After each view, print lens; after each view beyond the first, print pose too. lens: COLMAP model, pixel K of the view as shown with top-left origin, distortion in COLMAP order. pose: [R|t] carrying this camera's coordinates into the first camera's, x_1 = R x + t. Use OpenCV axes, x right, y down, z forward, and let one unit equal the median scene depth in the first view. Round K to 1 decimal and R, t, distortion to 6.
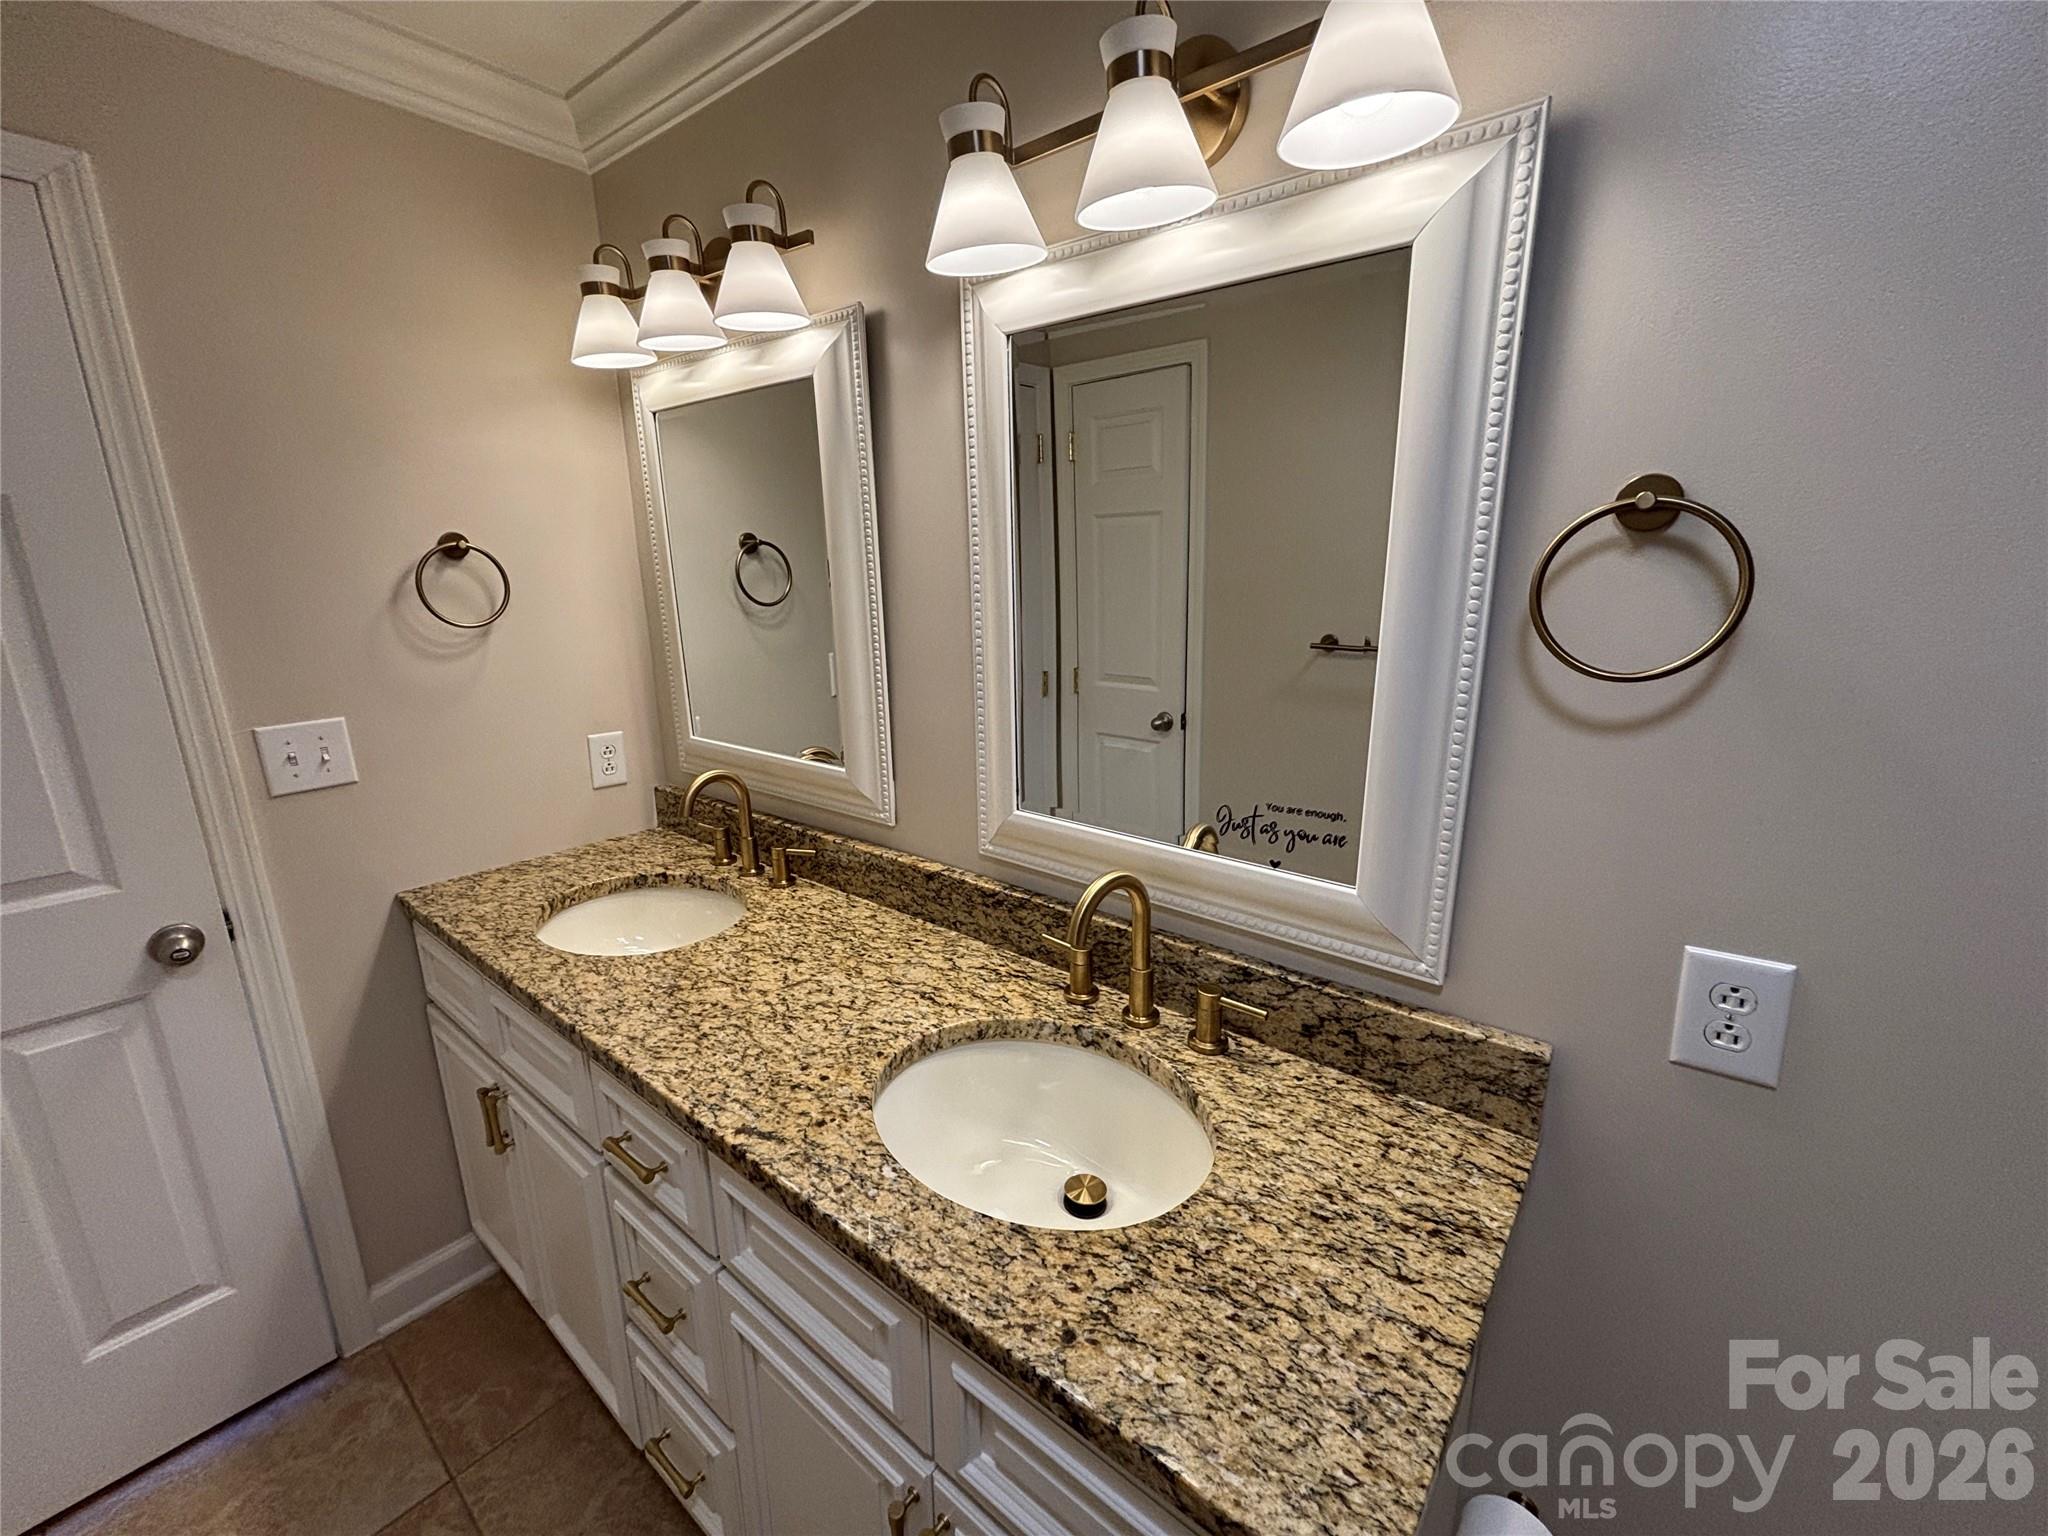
lens RADIAL K [[829.6, 0, 1020.3], [0, 829.6, 769.1], [0, 0, 1]] dist [-0.001113, -0.000124]
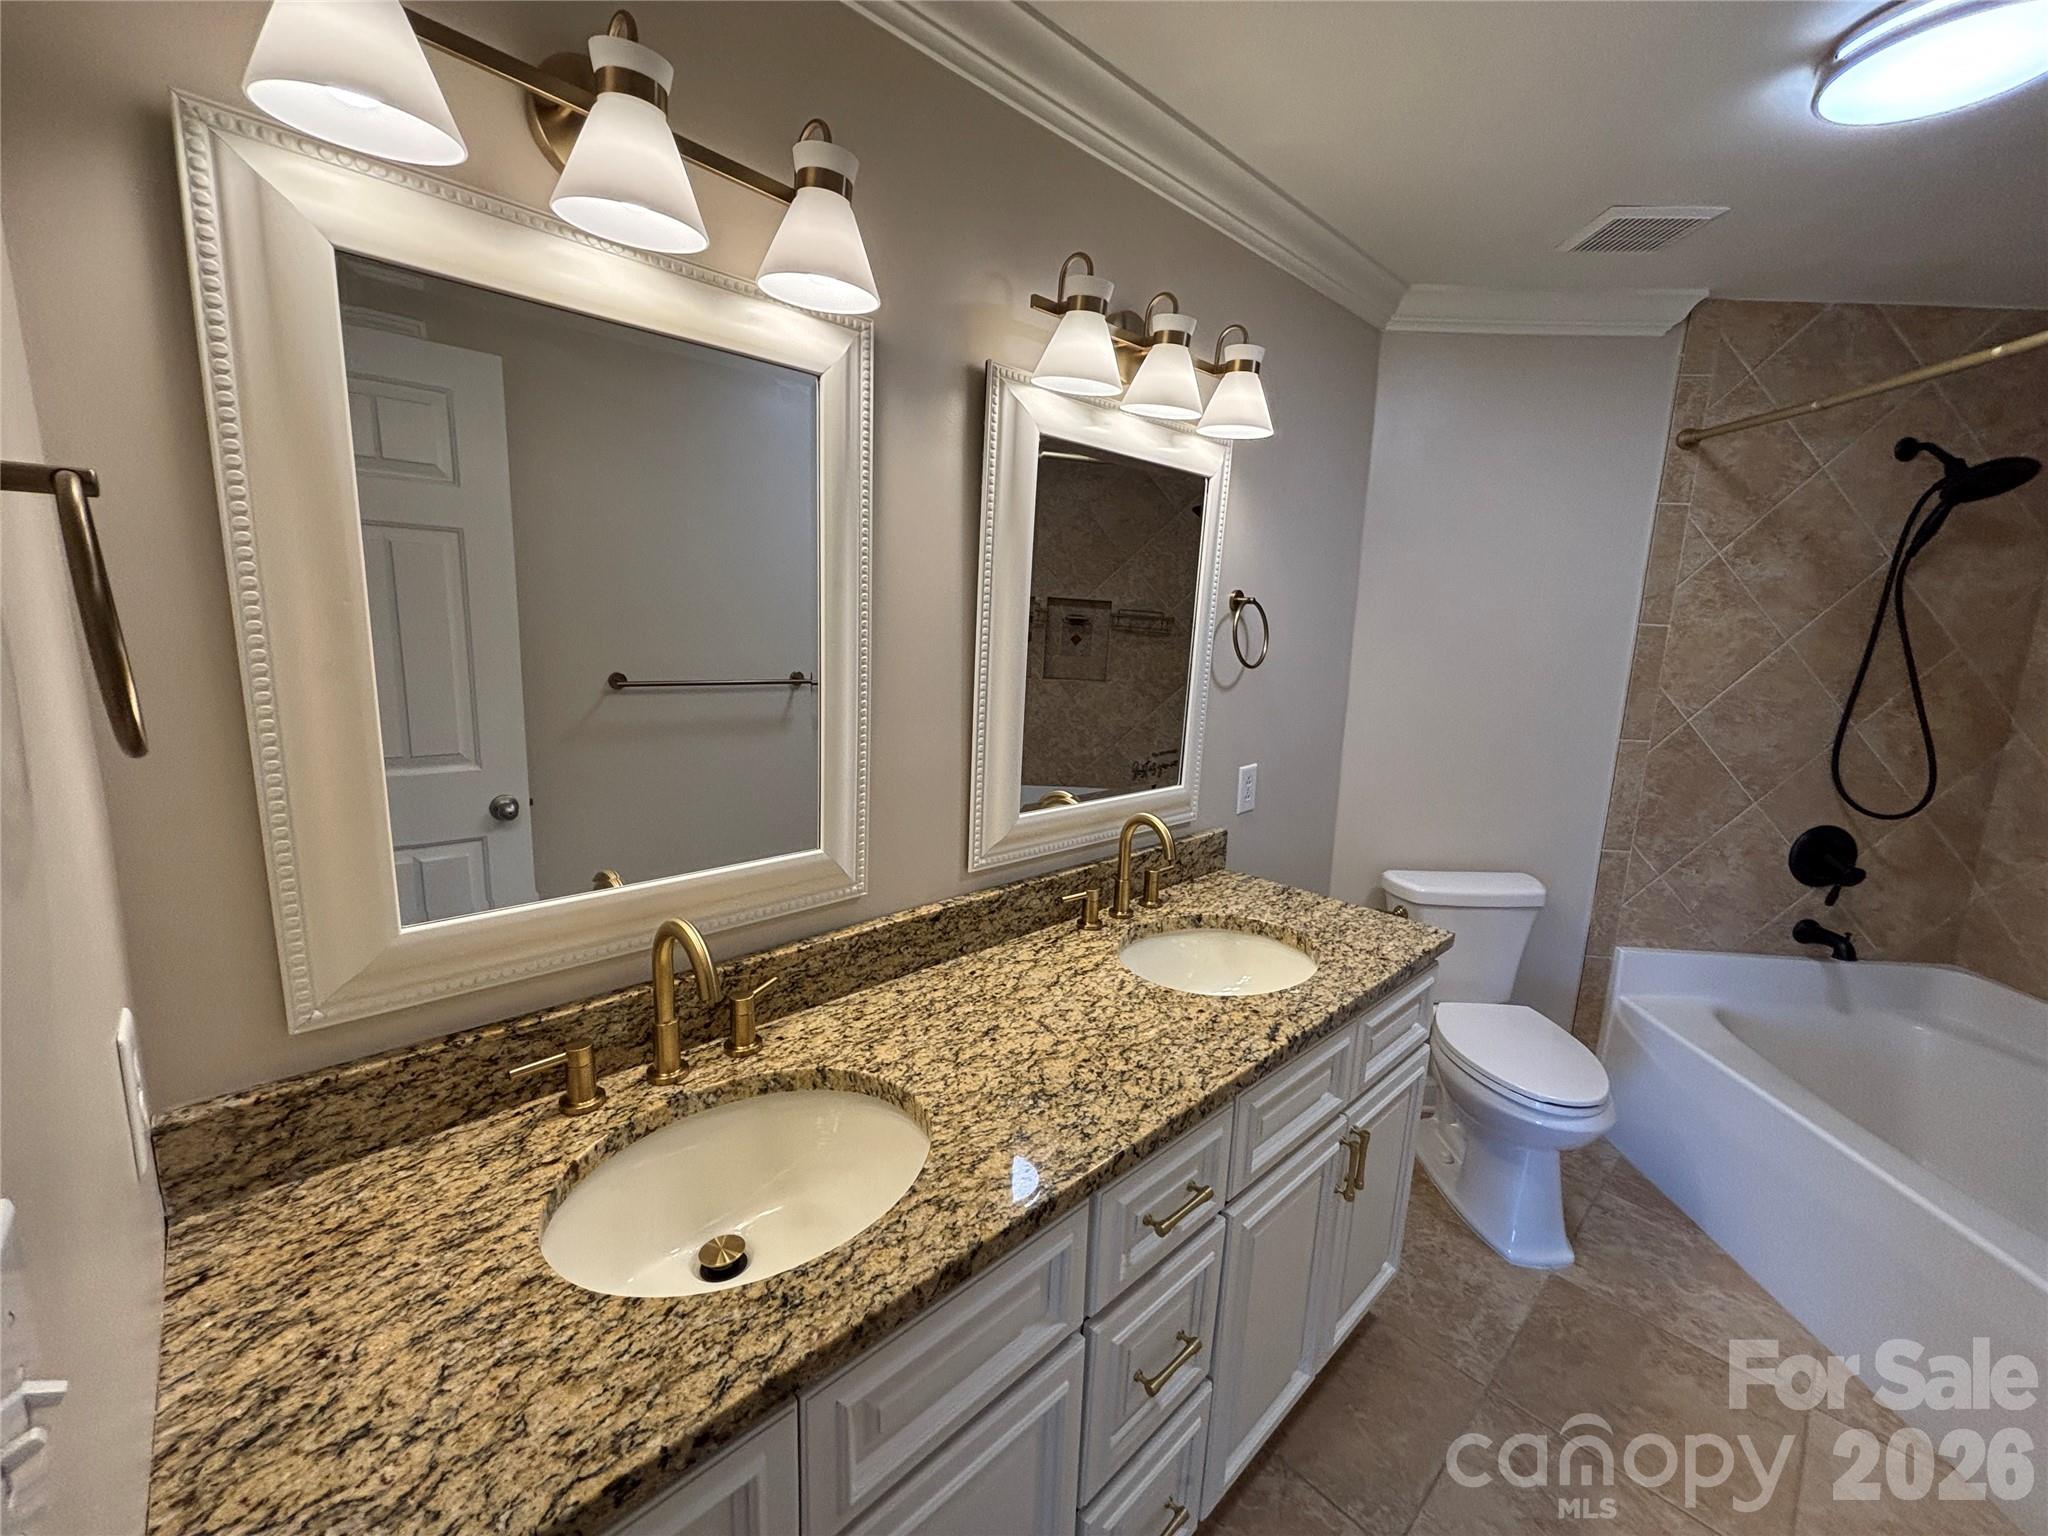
lens RADIAL K [[829.6, 0, 1020.3], [0, 829.6, 769.1], [0, 0, 1]] dist [-0.001113, -0.000124]
pose [[0.127841, -0.161379, 0.978577, -1.191729], [0.212655, 0.968186, 0.131884, -0.173837], [-0.968728, 0.191239, 0.158092, 0.818389]]
